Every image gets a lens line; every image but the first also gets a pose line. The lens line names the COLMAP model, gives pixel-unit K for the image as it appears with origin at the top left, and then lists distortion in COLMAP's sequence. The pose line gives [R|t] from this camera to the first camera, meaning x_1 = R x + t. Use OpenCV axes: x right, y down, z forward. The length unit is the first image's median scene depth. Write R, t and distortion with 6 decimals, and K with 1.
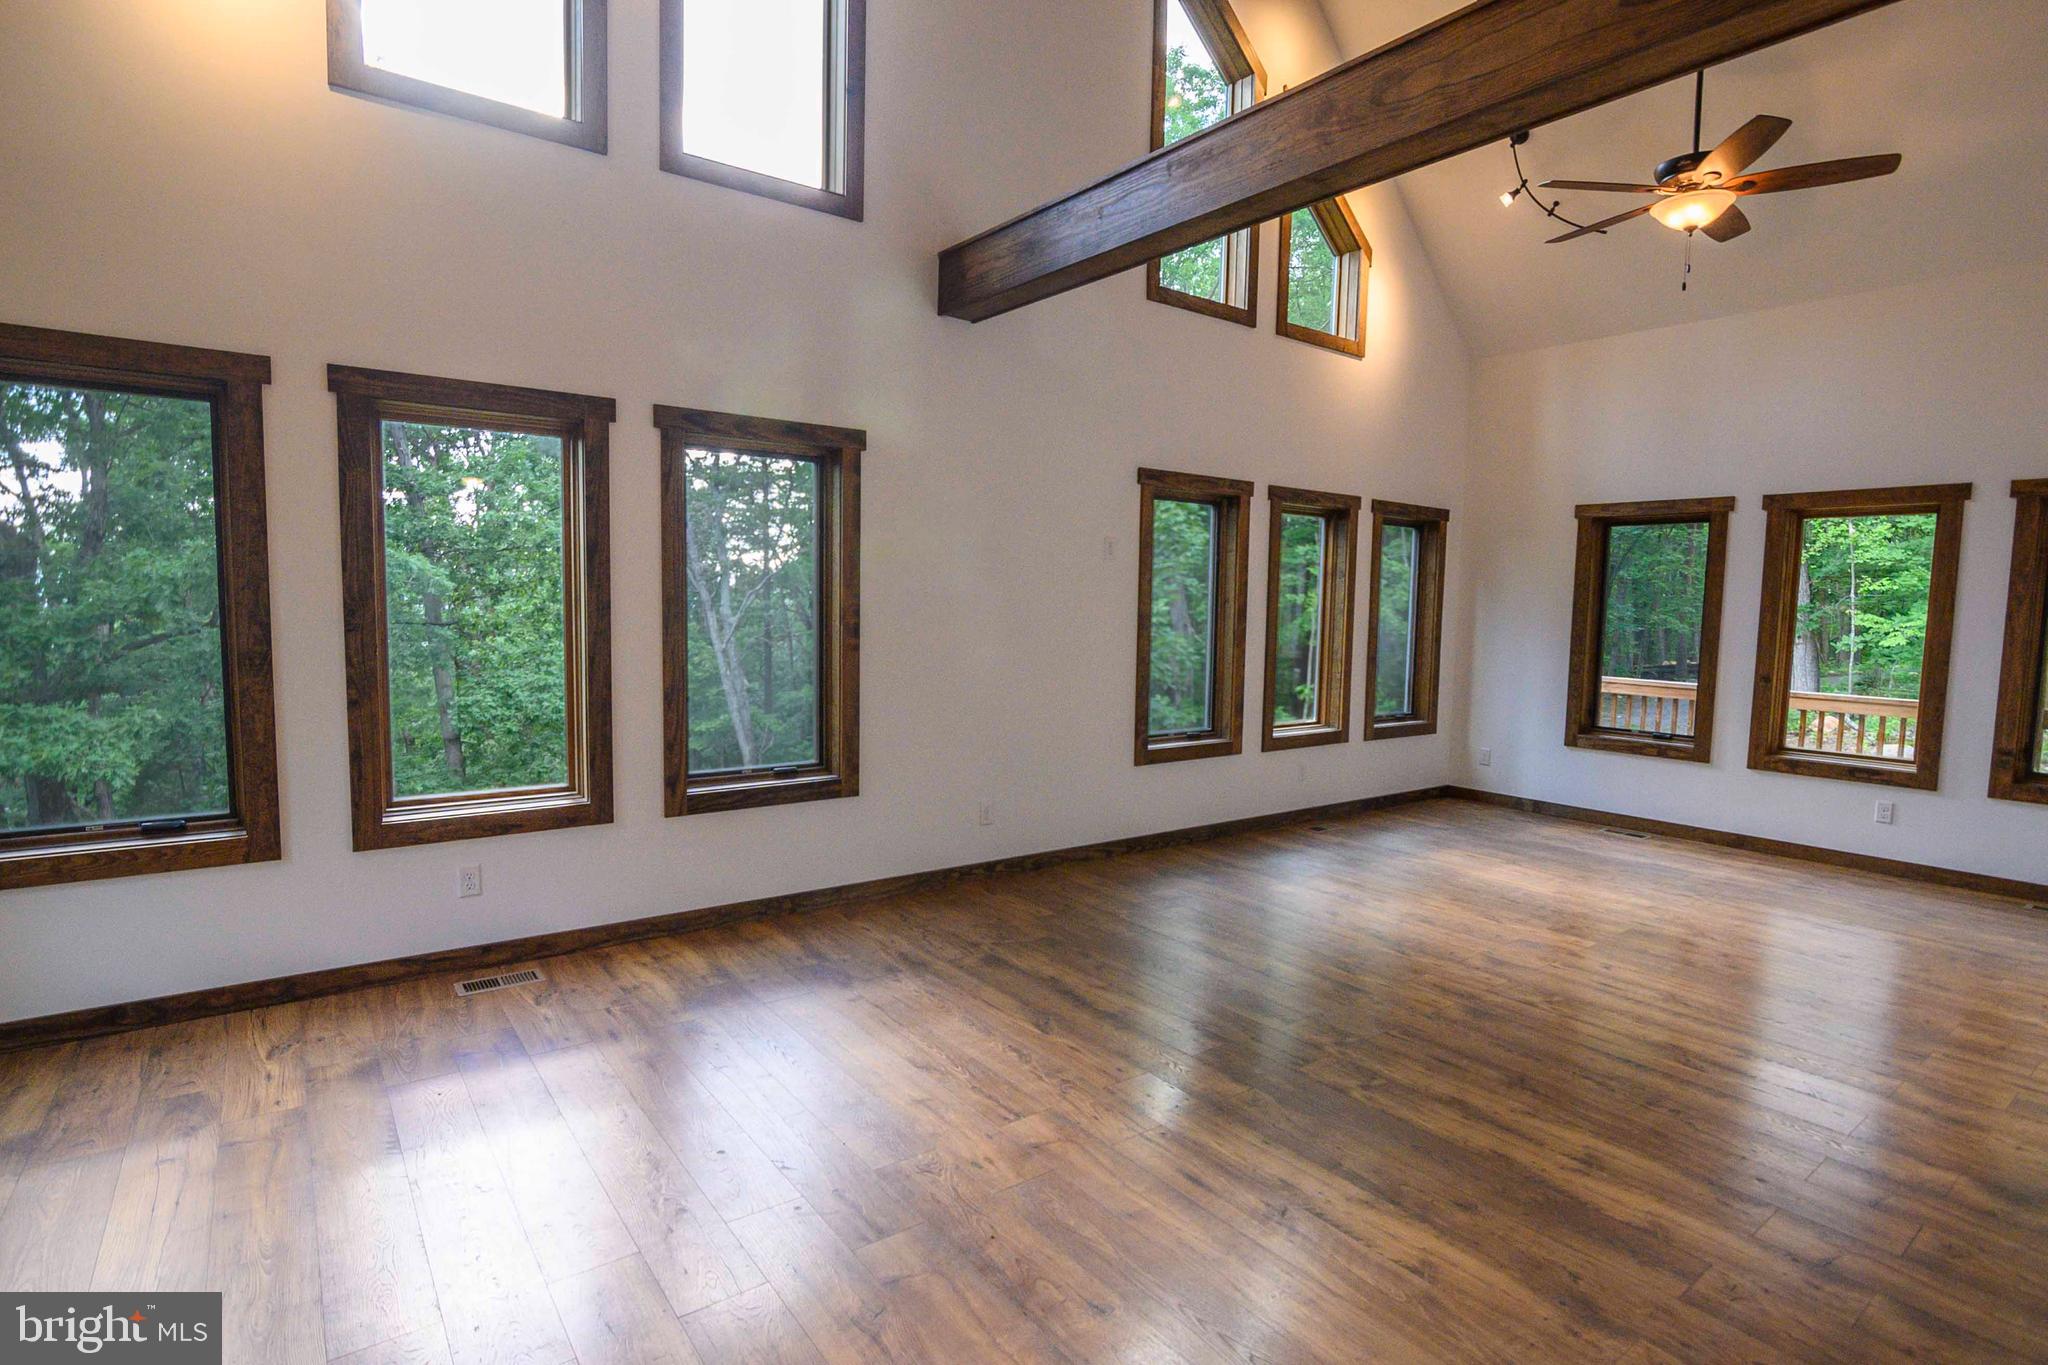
lens RADIAL K [[1017.9, 0, 1010.3], [0, 1017.9, 686.5], [0, 0, 1]] dist [-0.032691, -0.000968]
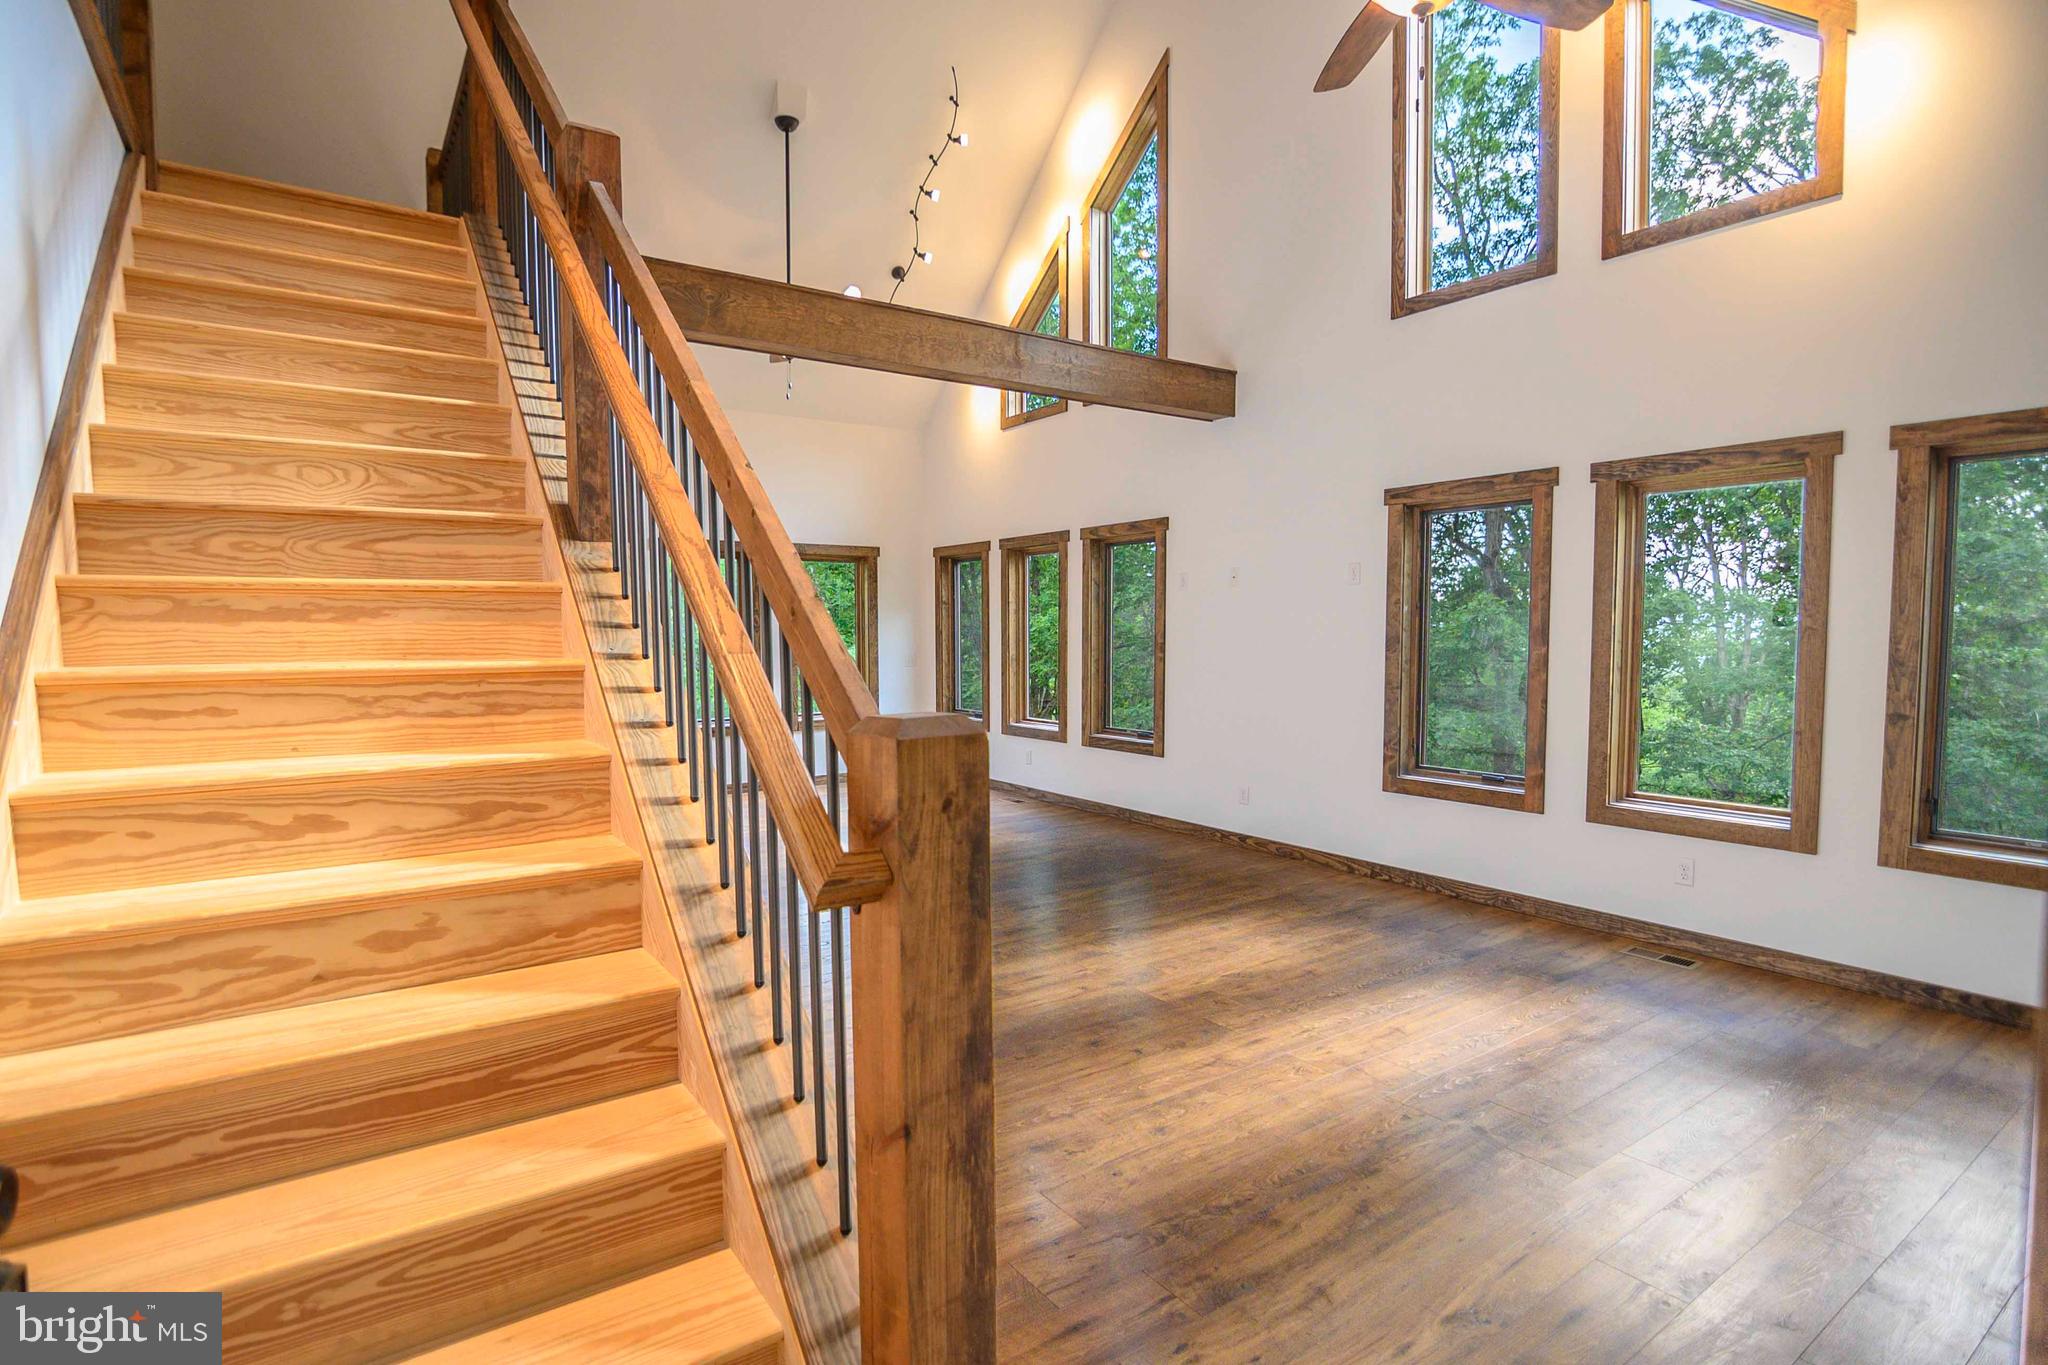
lens RADIAL K [[1017.9, 0, 1010.3], [0, 1017.9, 686.5], [0, 0, 1]] dist [-0.032691, -0.000968]
pose [[-0.034628, 0.036396, -0.998737, 1.299899], [-0.081149, 0.995934, 0.039107, -0.036206], [0.996100, 0.082401, -0.031534, 0.777810]]
